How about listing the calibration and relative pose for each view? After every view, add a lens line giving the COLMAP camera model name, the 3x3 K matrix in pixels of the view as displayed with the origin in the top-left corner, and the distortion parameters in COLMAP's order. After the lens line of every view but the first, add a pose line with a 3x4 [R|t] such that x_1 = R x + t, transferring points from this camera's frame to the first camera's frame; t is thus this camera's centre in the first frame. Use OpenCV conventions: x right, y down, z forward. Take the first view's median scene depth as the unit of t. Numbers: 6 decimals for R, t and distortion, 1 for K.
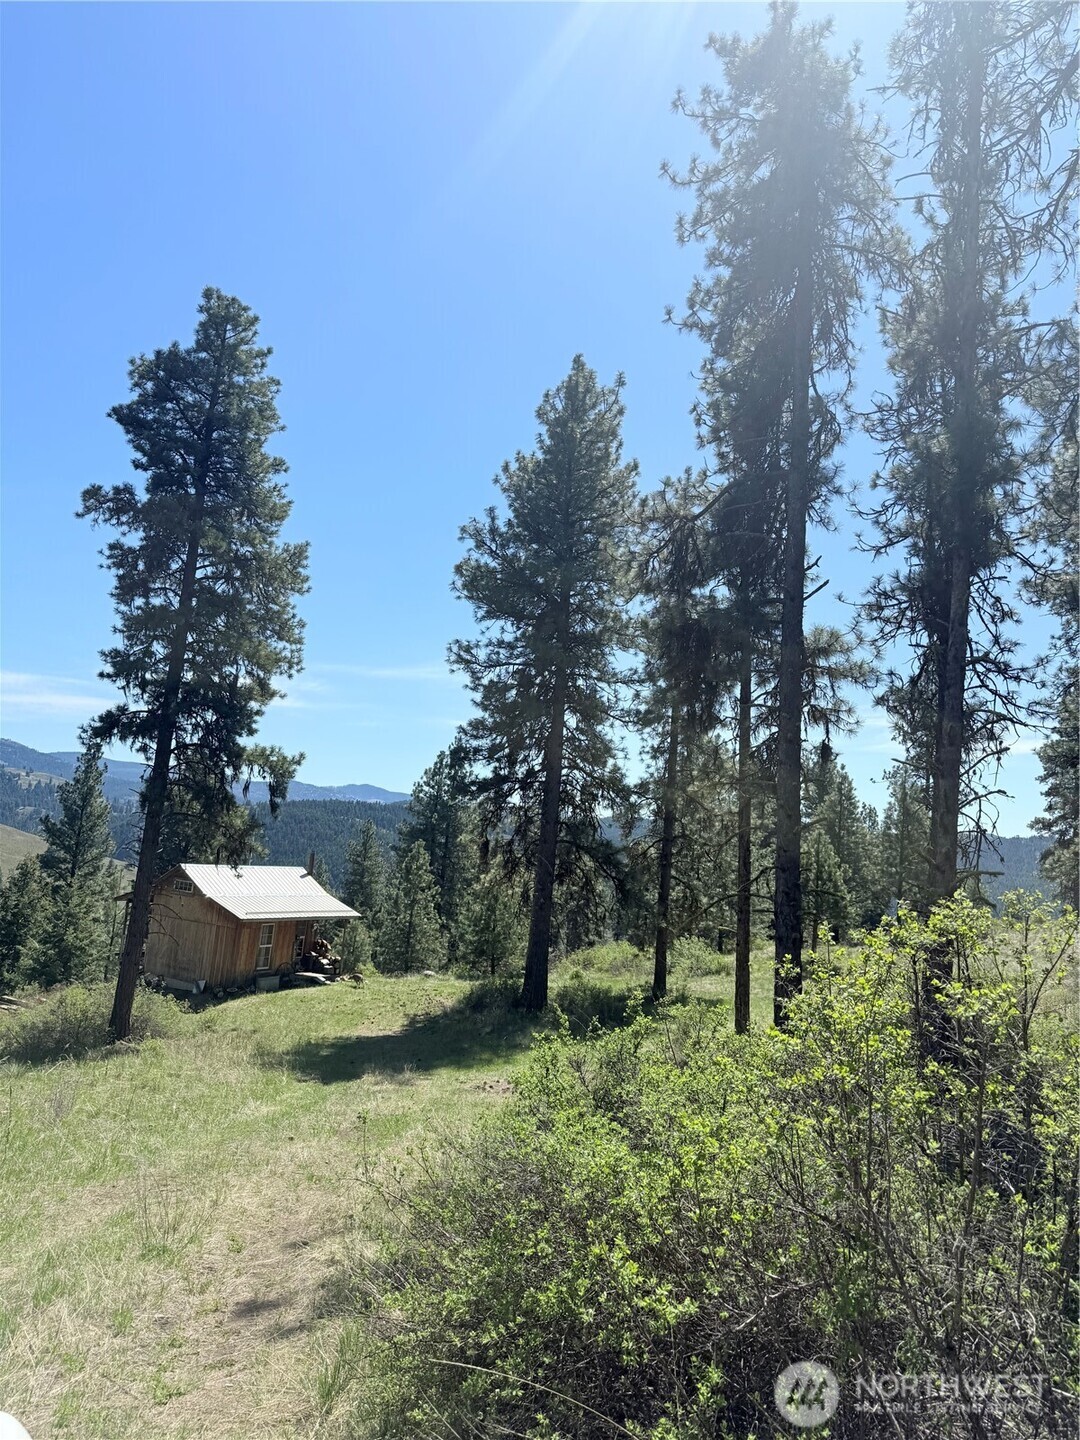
lens RADIAL K [[997.5, 0, 545.5], [0, 997.5, 714.6], [0, 0, 1]] dist [0.070312, -0.081900]
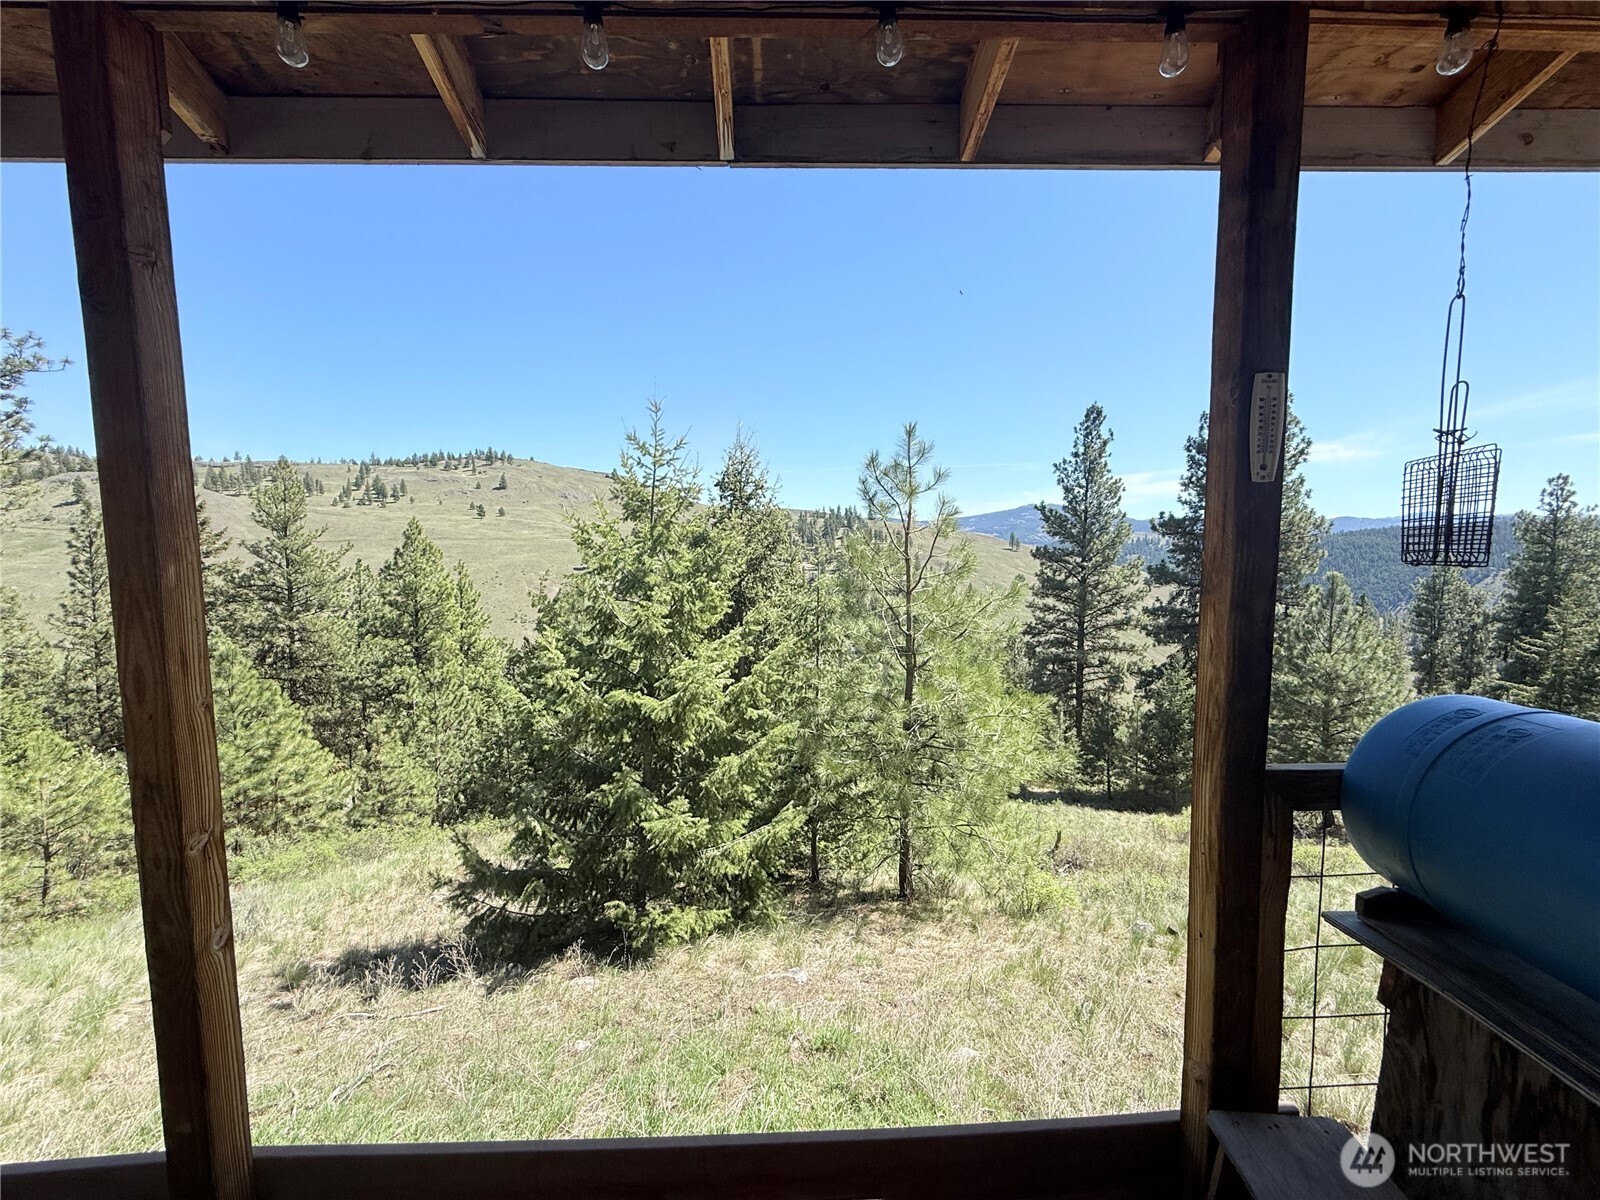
lens RADIAL K [[633.6, 0, 793.9], [0, 633.6, 595.4], [0, 0, 1]] dist [-0.003705, 0.000556]
pose [[0.565551, -0.034770, -0.823980, -0.417636], [0.159046, 0.984954, 0.067601, 0.255366], [0.809232, -0.169283, 0.562571, 1.222282]]
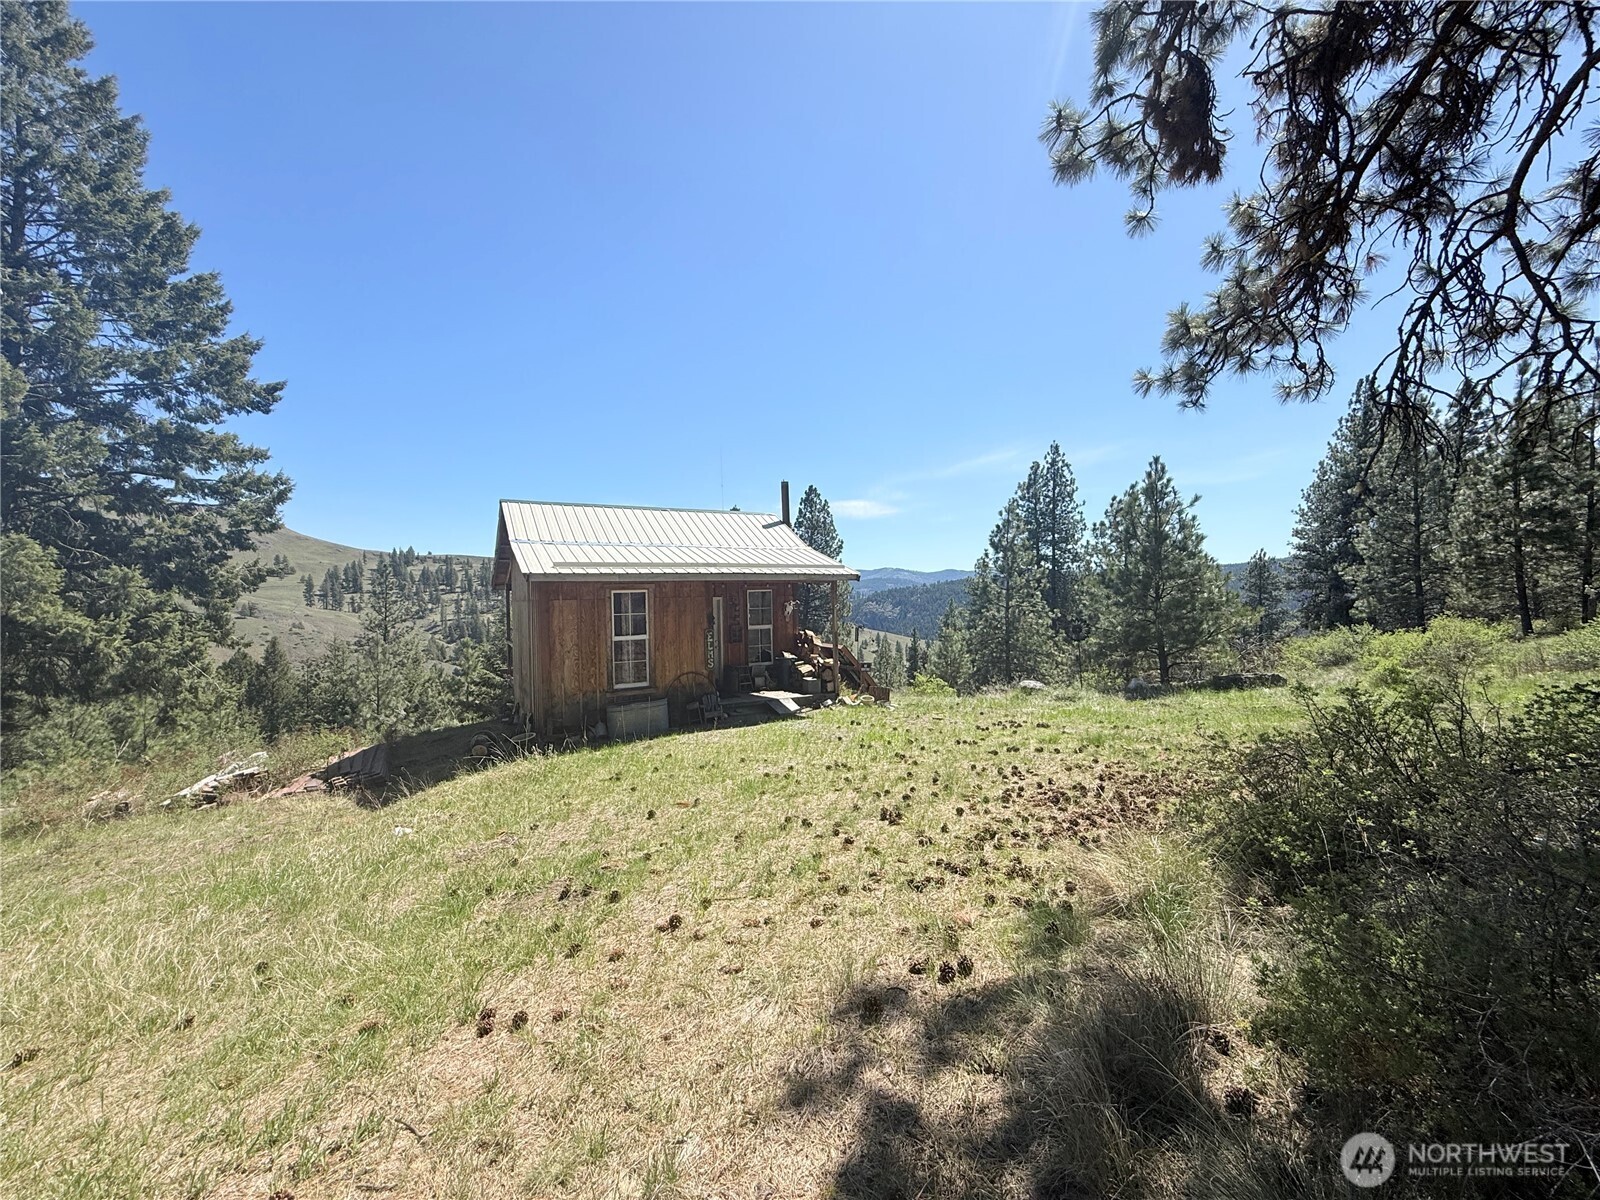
lens RADIAL K [[633.6, 0, 786.5], [0, 633.6, 596.2], [0, 0, 1]] dist [-0.003705, 0.000556]
pose [[0.869614, -0.103164, -0.482835, -0.083810], [0.154133, 0.985777, 0.066978, 0.222727], [0.469058, -0.132666, 0.873146, 0.860342]]
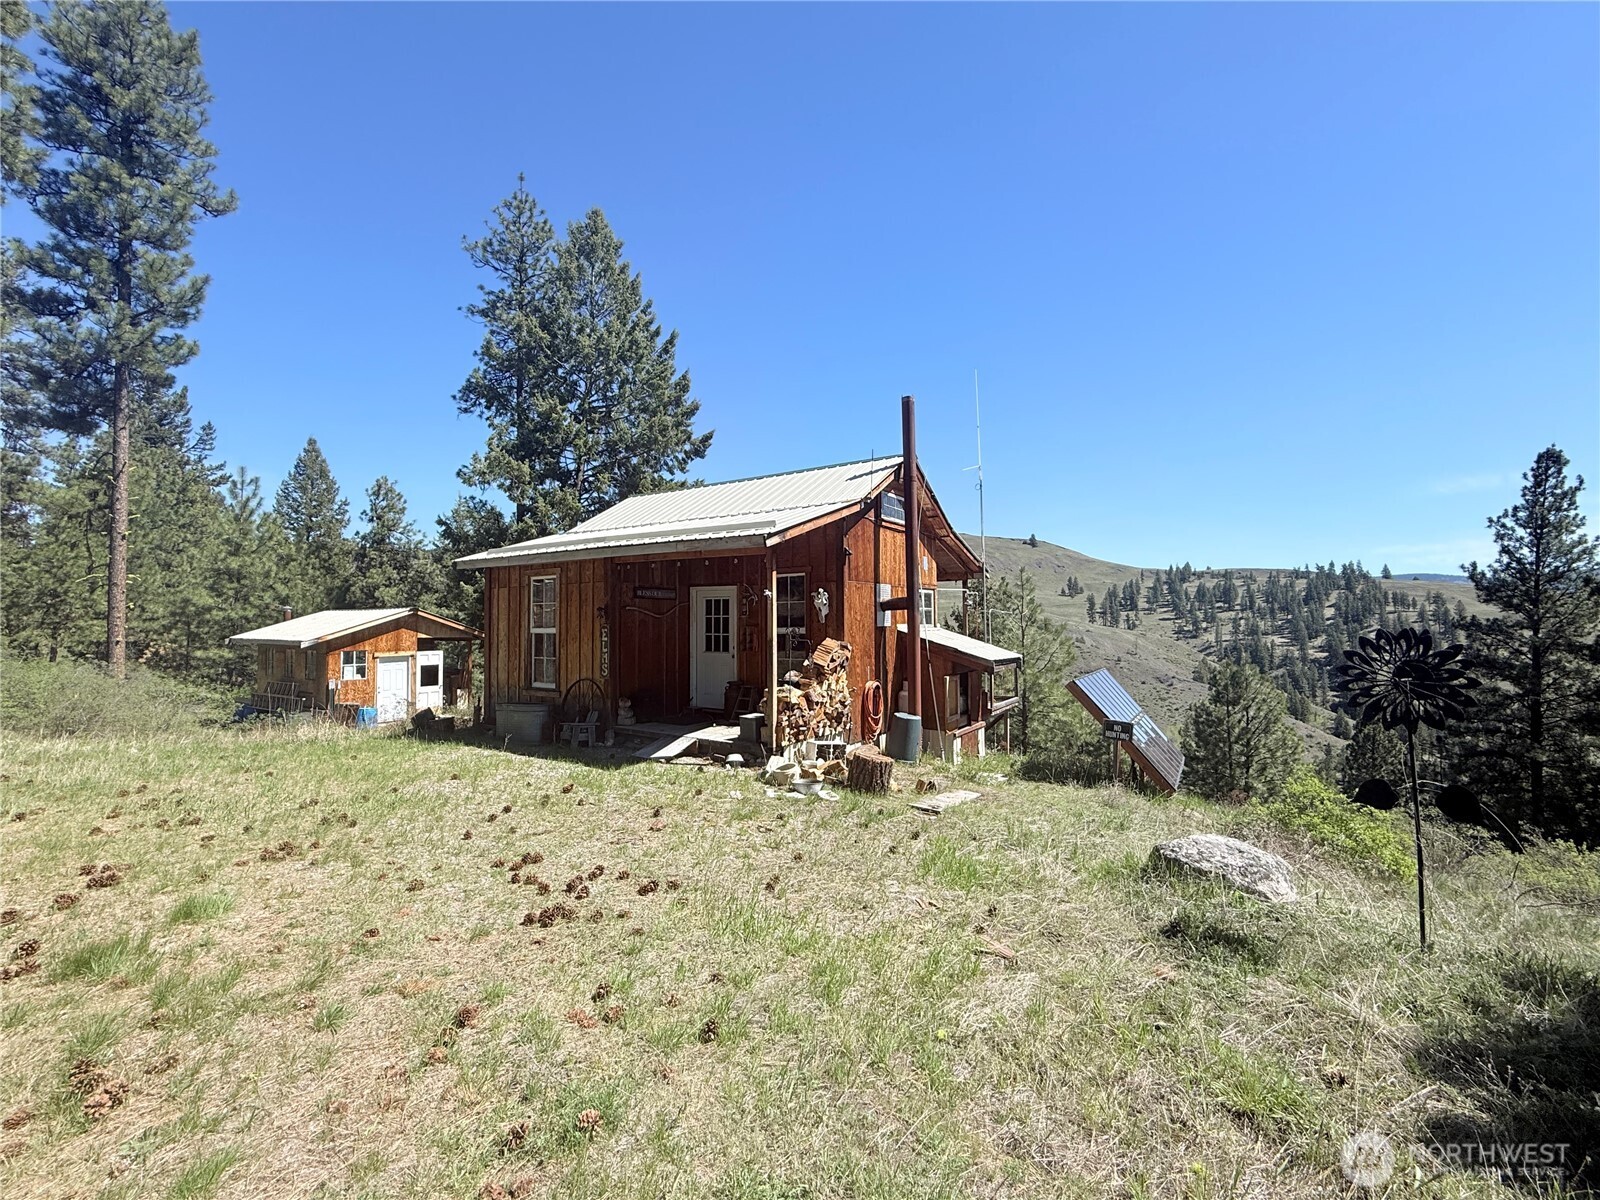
lens RADIAL K [[663.5, 0, 799.7], [0, 663.5, 599.2], [0, 0, 1]] dist [0.001086, 0.000316]
pose [[-0.009292, -0.122234, -0.992458, -0.018574], [0.125697, 0.984485, -0.122429, 0.288021], [0.992025, -0.125887, 0.006217, 1.205811]]
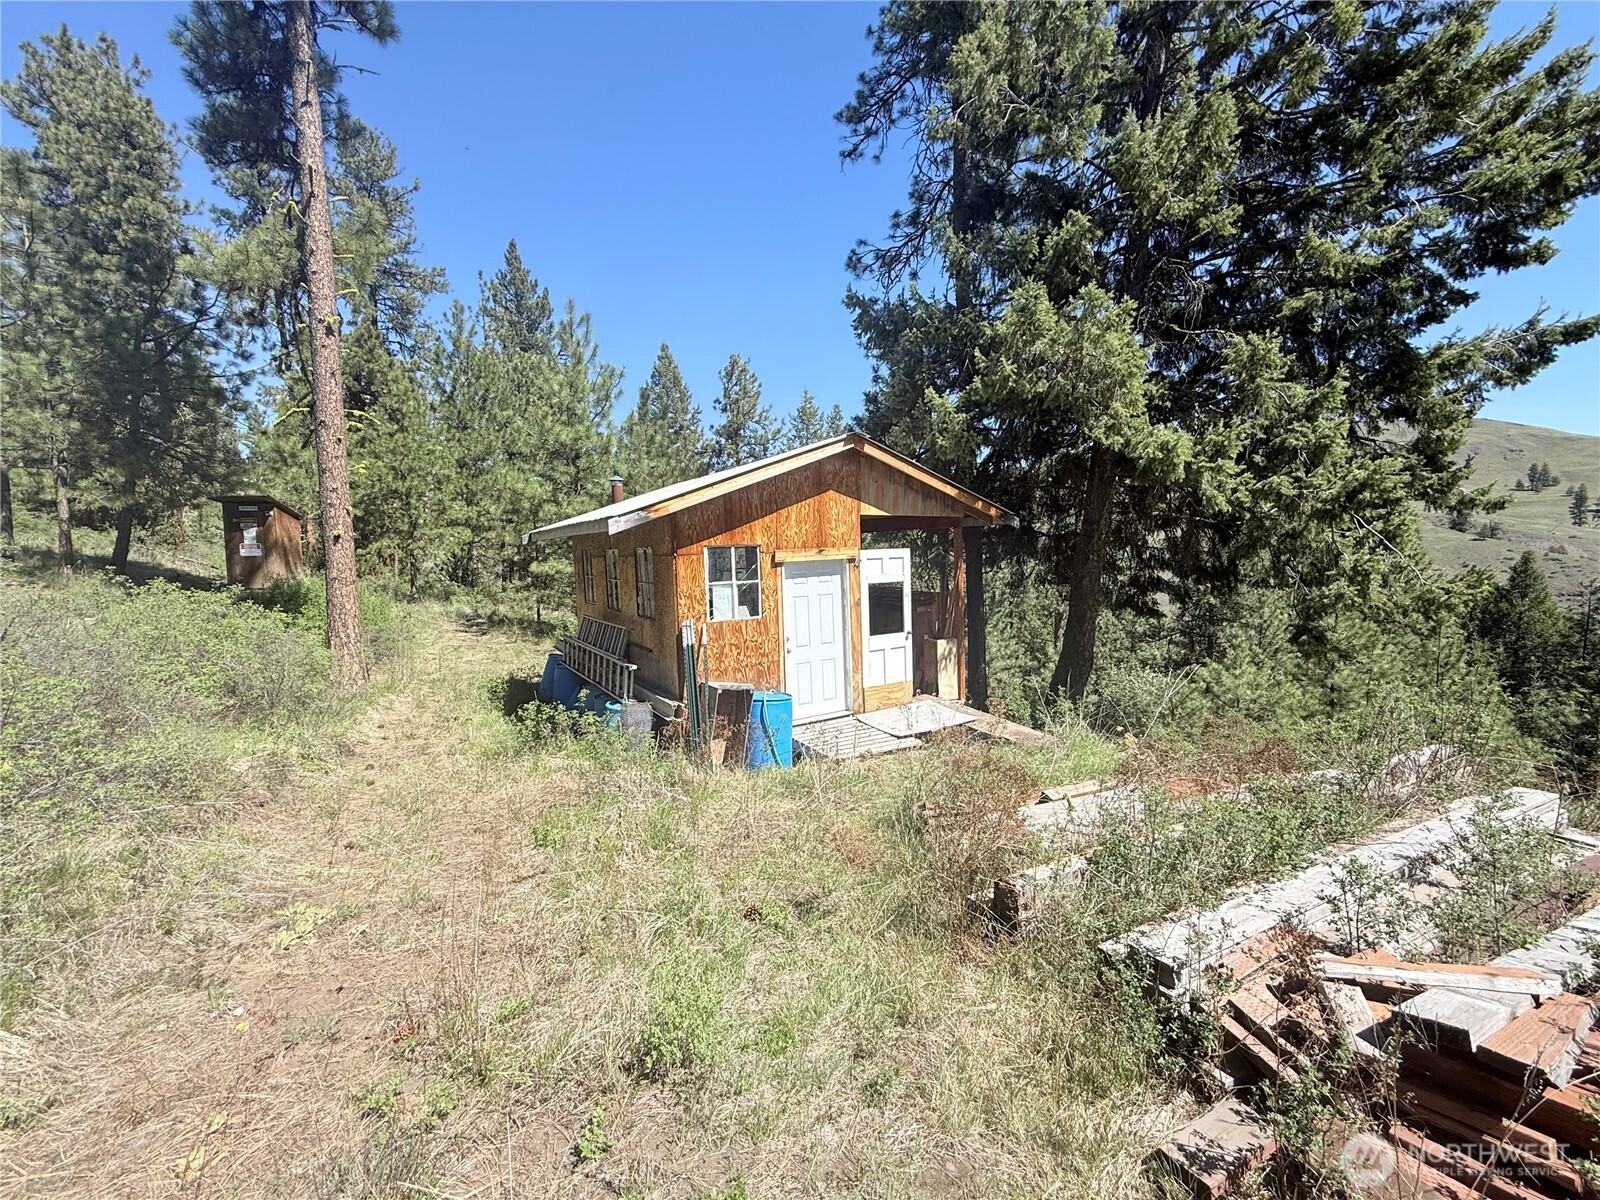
lens RADIAL K [[633.6, 0, 793.7], [0, 633.6, 602.7], [0, 0, 1]] dist [-0.003705, 0.000556]
pose [[-0.454629, 0.000873, -0.890681, -0.370433], [0.103134, 0.993325, -0.051668, 0.249638], [0.884690, -0.115349, -0.451684, 0.961372]]
